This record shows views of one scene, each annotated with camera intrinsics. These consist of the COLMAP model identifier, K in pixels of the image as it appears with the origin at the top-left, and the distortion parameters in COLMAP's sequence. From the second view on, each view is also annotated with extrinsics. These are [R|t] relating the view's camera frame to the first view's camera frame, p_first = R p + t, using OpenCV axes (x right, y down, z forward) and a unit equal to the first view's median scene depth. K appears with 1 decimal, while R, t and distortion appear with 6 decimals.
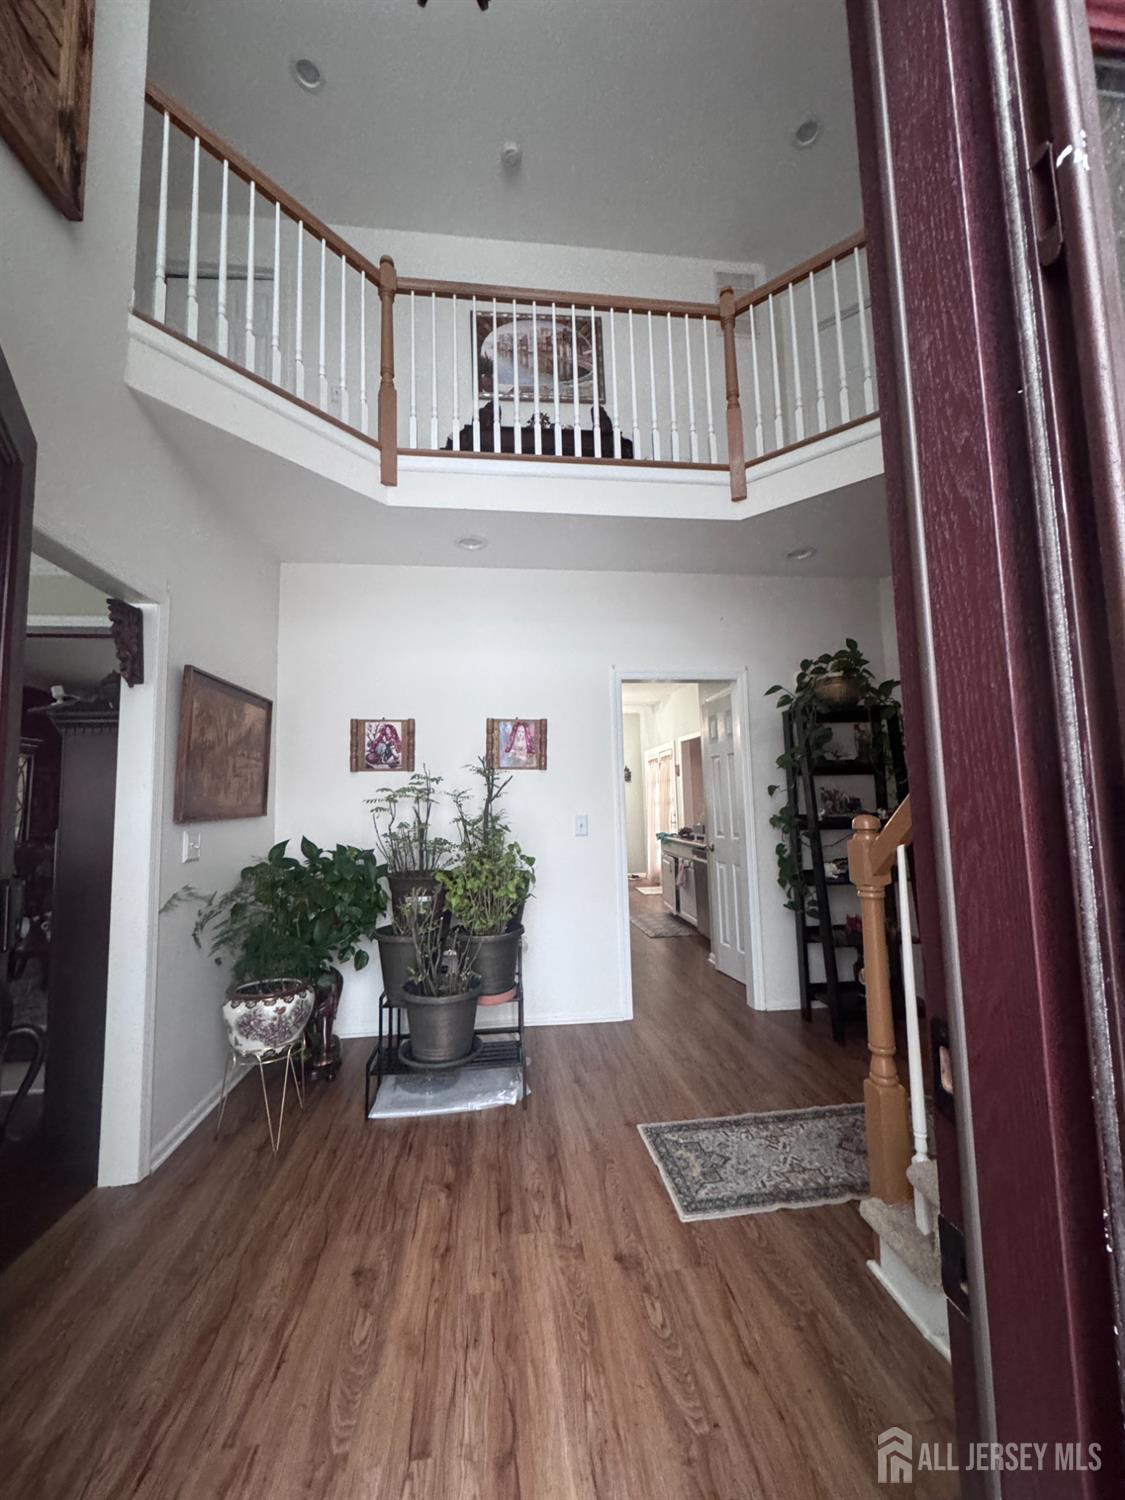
lens RADIAL K [[598.5, 0, 562.5], [0, 598.5, 750.0], [0, 0, 1]] dist [-0.003715, 0.000174]
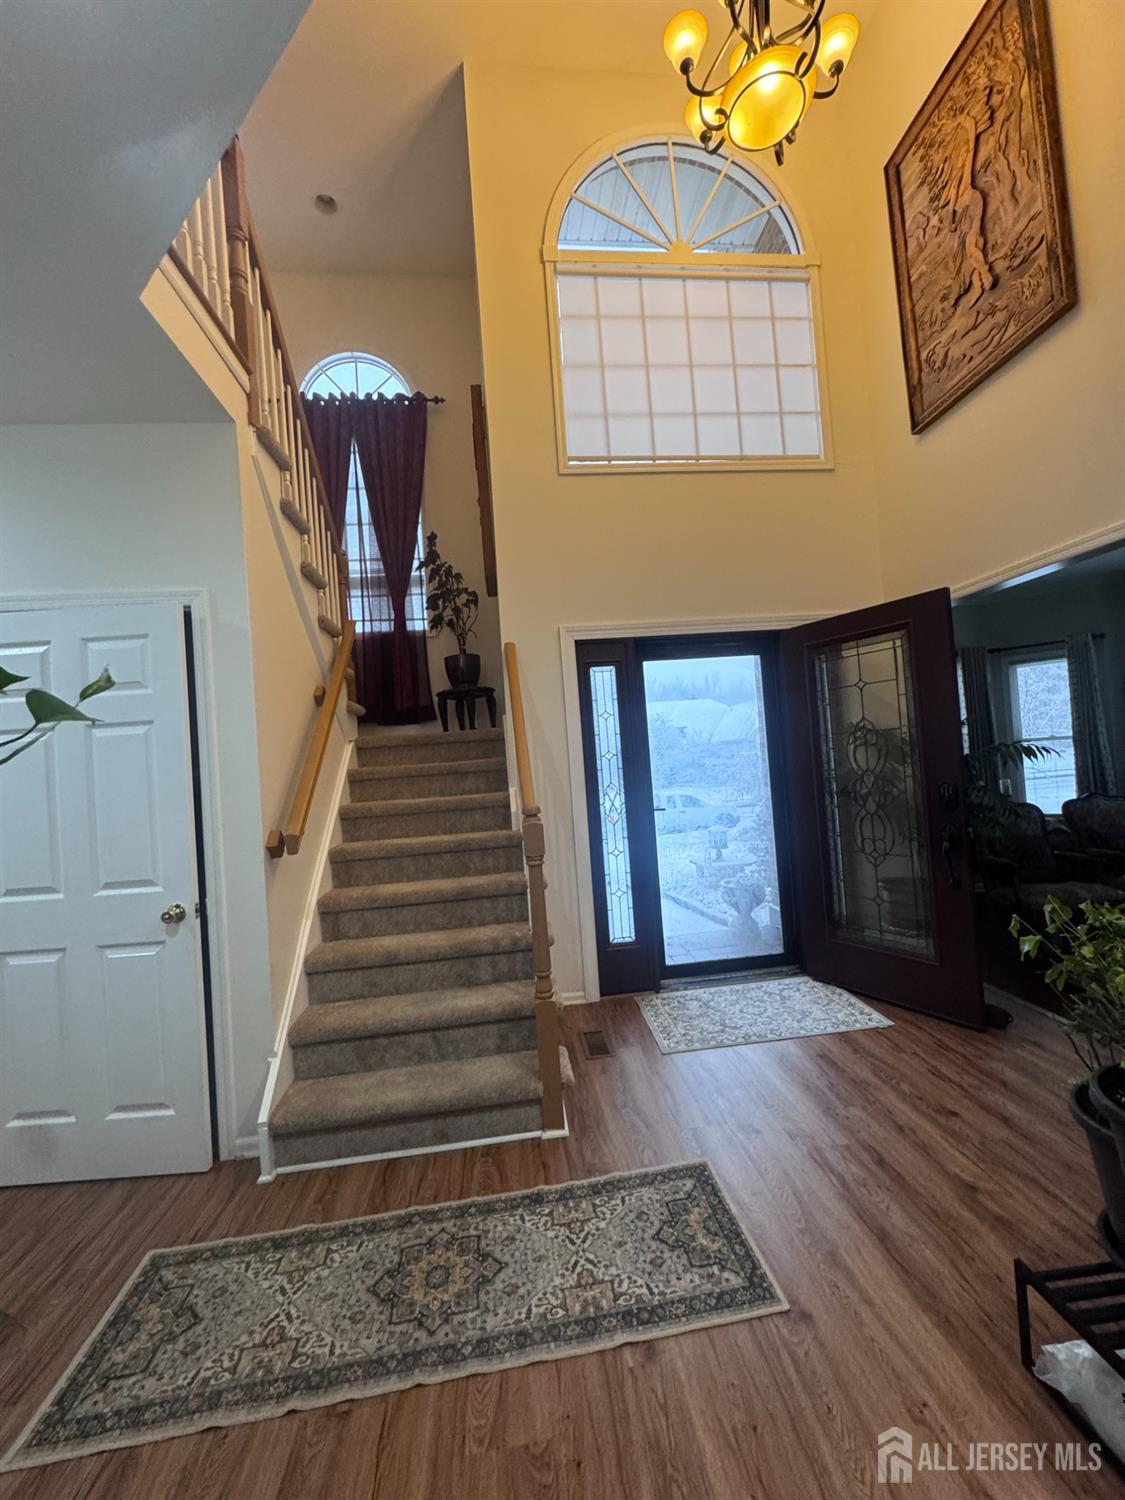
lens RADIAL K [[598.5, 0, 562.5], [0, 598.5, 750.0], [0, 0, 1]] dist [-0.003715, 0.000174]
pose [[-0.995276, 0.096645, 0.009267, 0.271704], [0.094862, 0.988334, -0.119154, 0.102186], [-0.020674, -0.117712, -0.992833, 1.543879]]
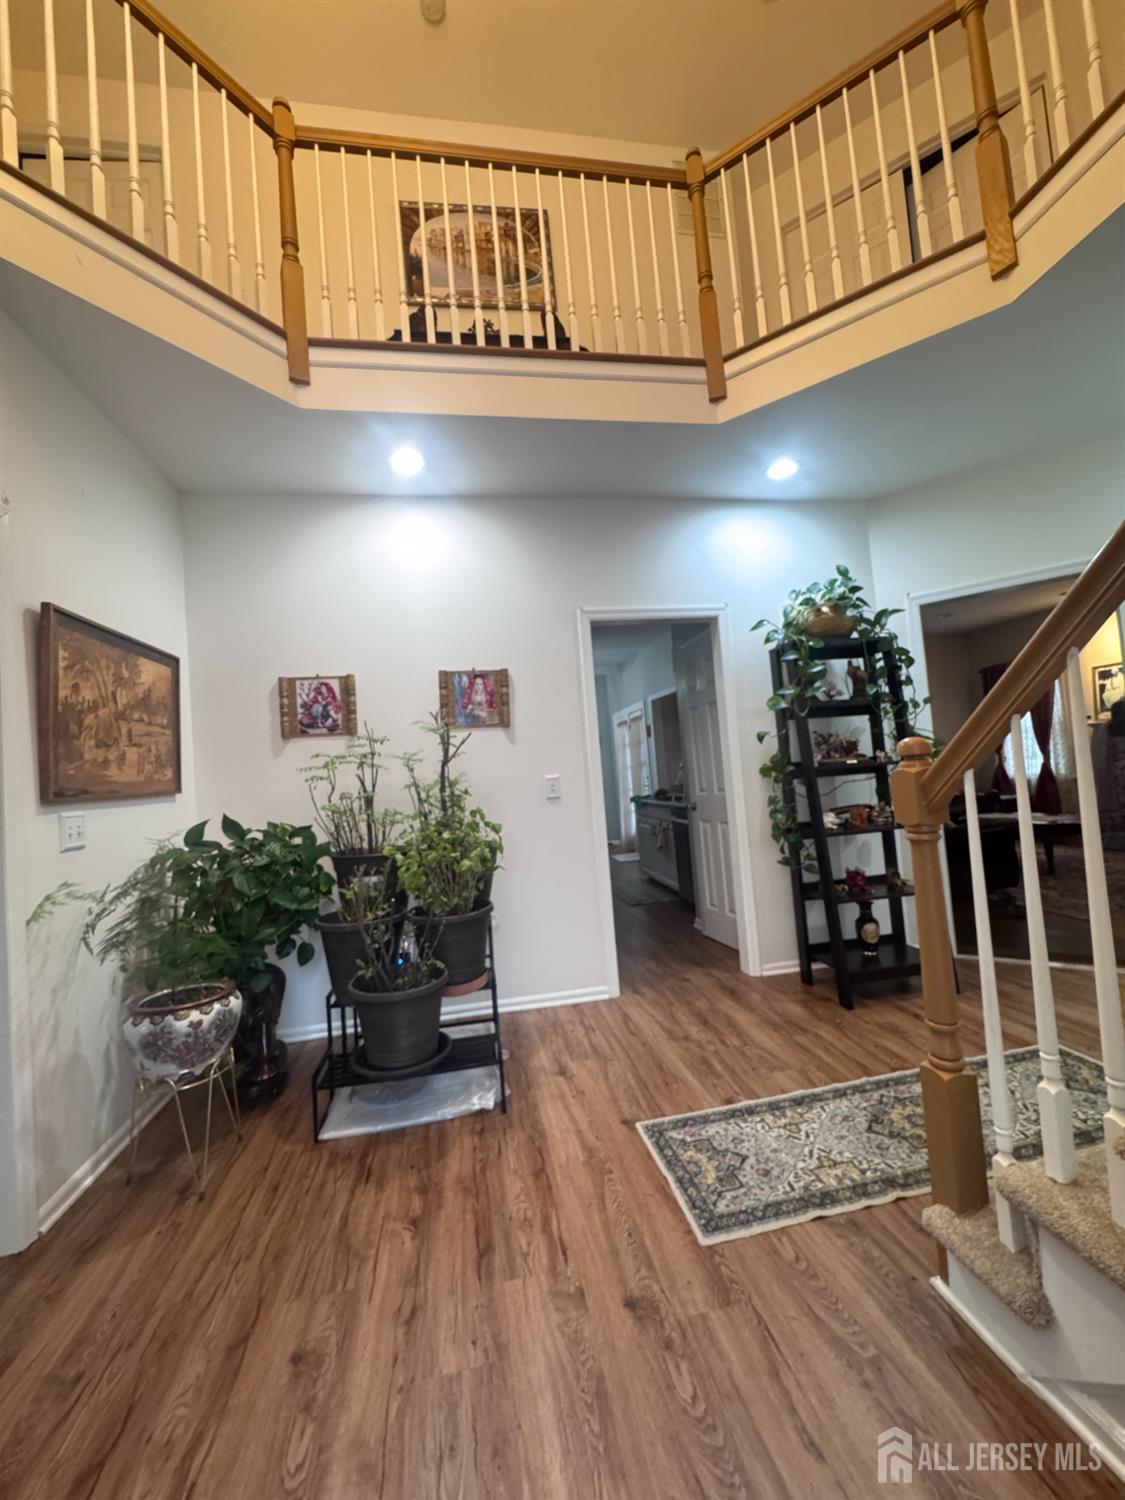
lens RADIAL K [[604.3, 0, 562.5], [0, 604.3, 750.0], [0, 0, 1]] dist [-0.007487, -0.000245]
pose [[0.997161, -0.049489, 0.056747, -0.002811], [0.046878, 0.997820, 0.046459, 0.043434], [-0.058922, -0.043667, 0.997307, 0.152153]]
